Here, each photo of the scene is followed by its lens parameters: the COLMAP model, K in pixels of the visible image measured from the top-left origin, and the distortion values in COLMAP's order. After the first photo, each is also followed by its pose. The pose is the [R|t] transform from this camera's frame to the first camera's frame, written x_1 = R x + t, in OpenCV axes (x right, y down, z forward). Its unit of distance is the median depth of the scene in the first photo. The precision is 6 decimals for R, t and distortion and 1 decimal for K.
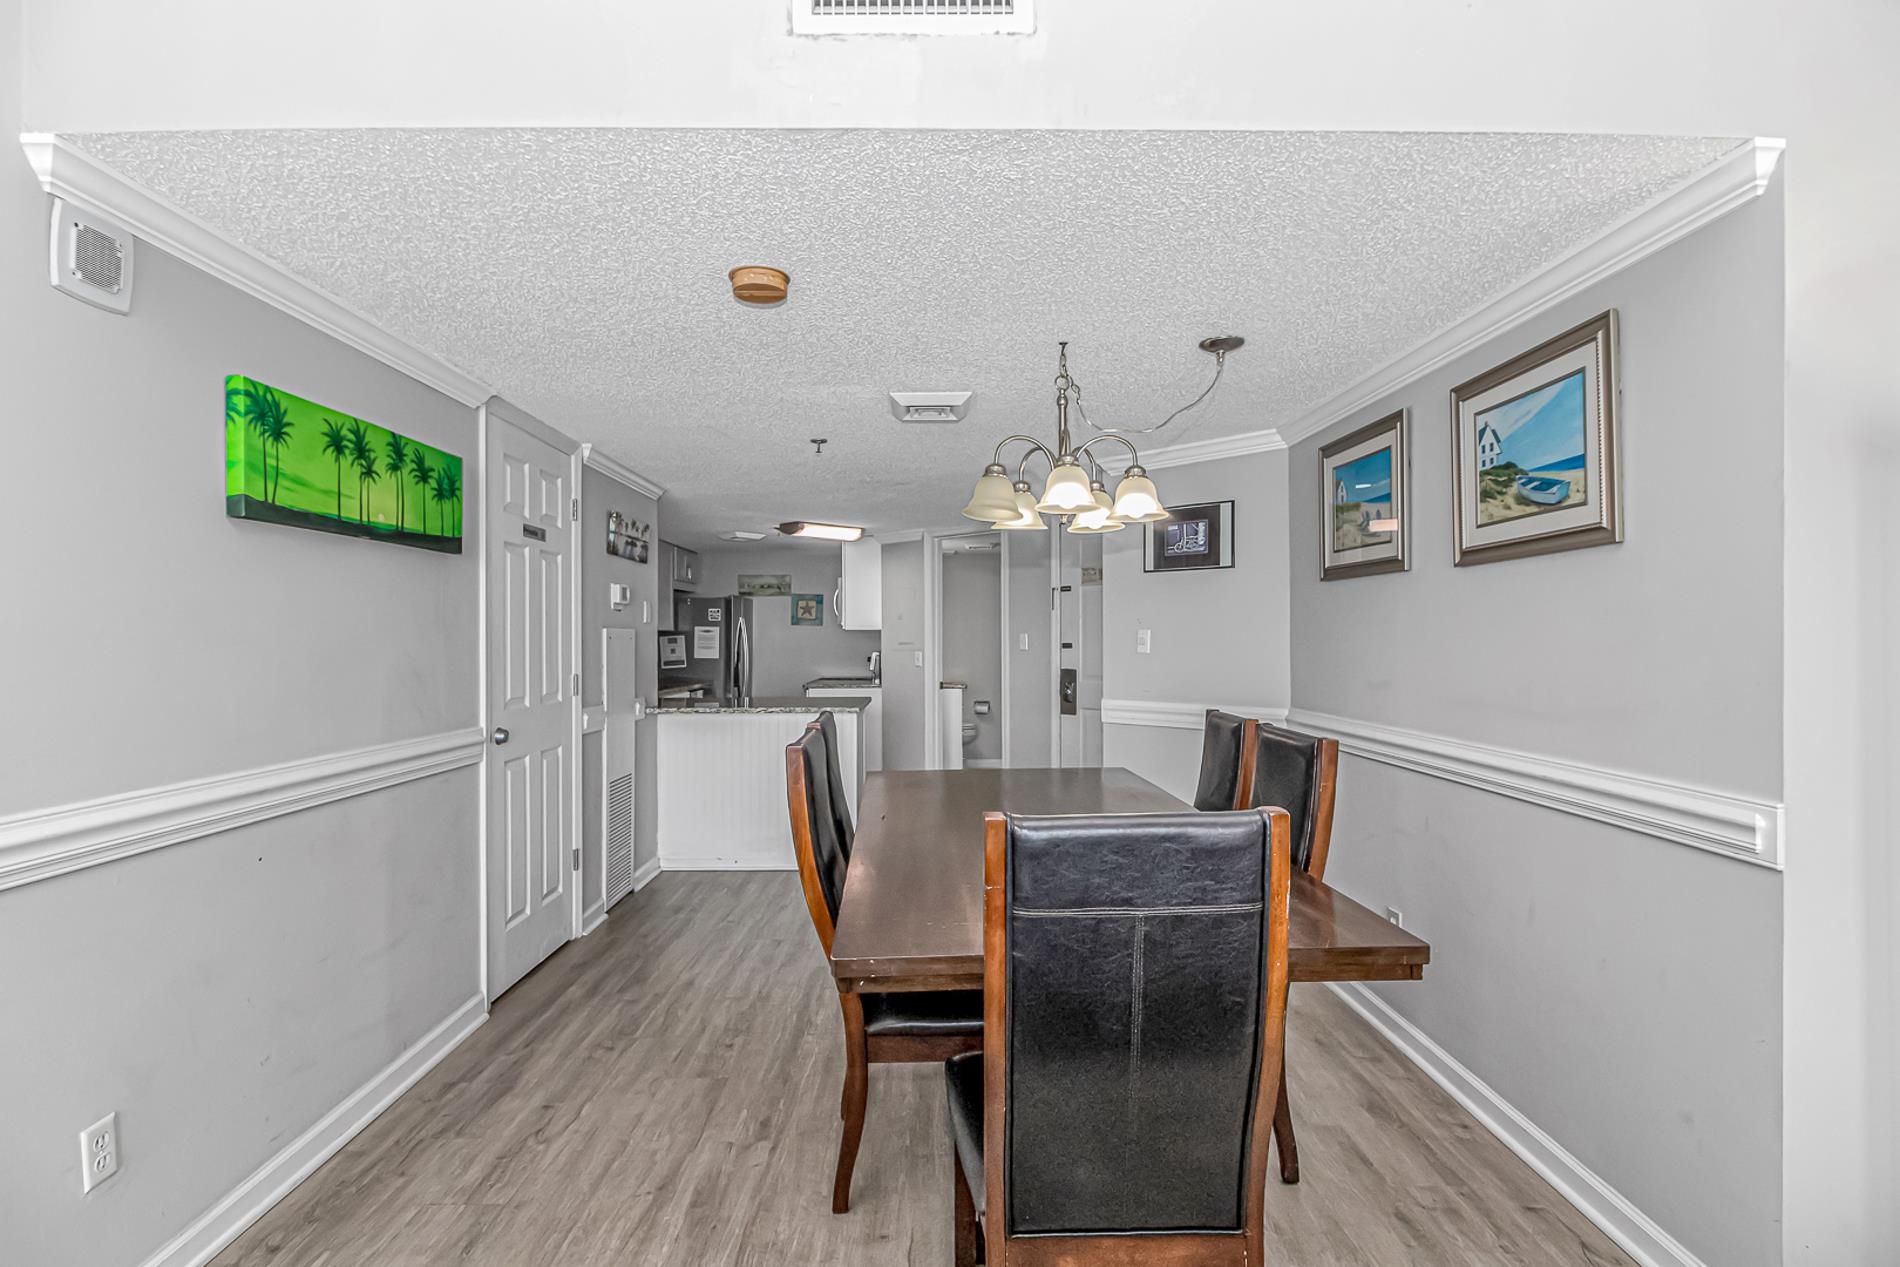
lens RADIAL K [[896.7, 0, 966.9], [0, 896.7, 649.0], [0, 0, 1]] dist [-0.001446, -0.008214]
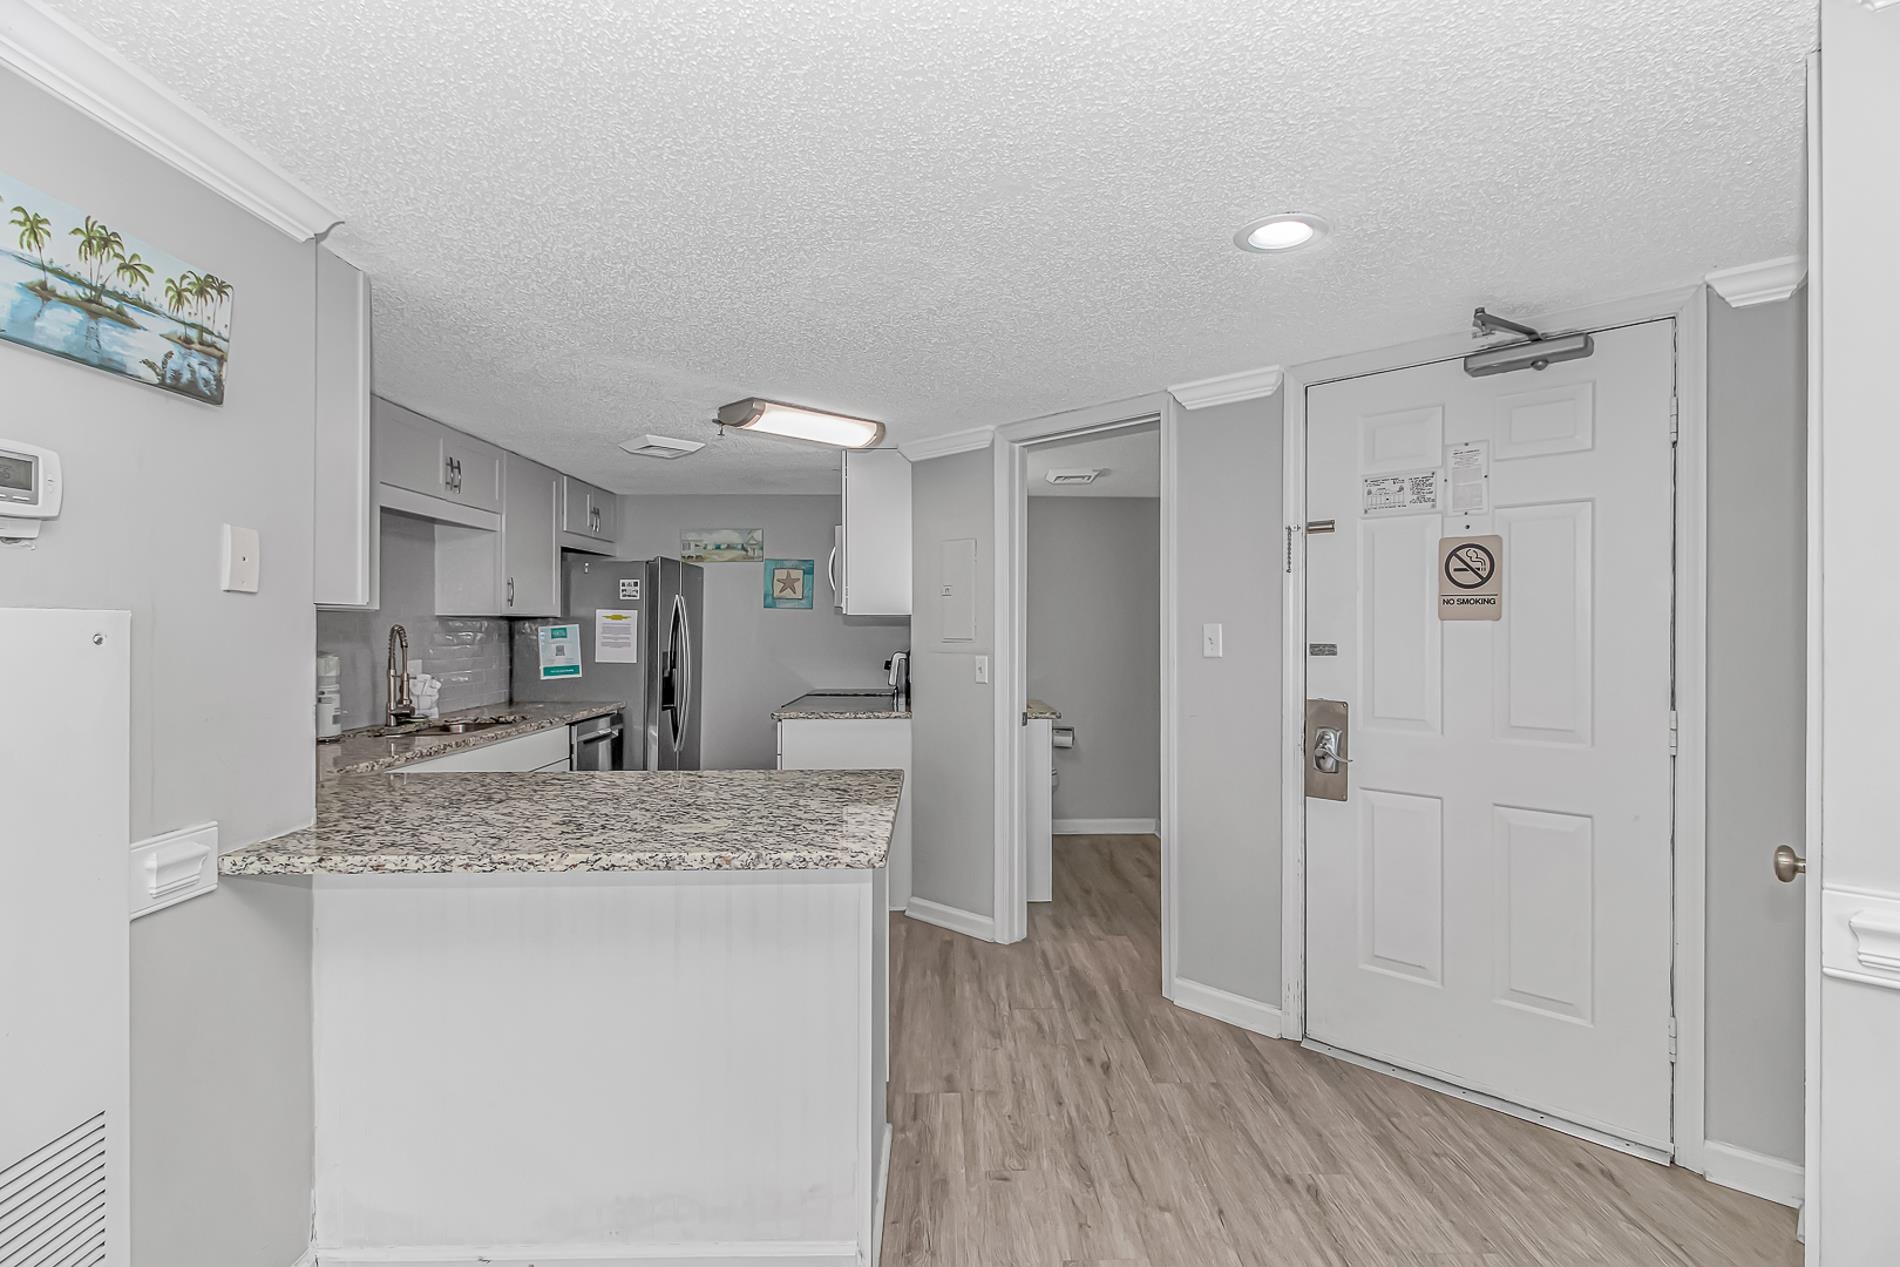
lens RADIAL K [[896.7, 0, 980.8], [0, 896.7, 632.2], [0, 0, 1]] dist [-0.001446, -0.008214]
pose [[0.999966, 0.002013, 0.008039, -0.060852], [-0.001980, 0.999989, -0.004150, -0.009116], [-0.008047, 0.004134, 0.999959, 0.471055]]
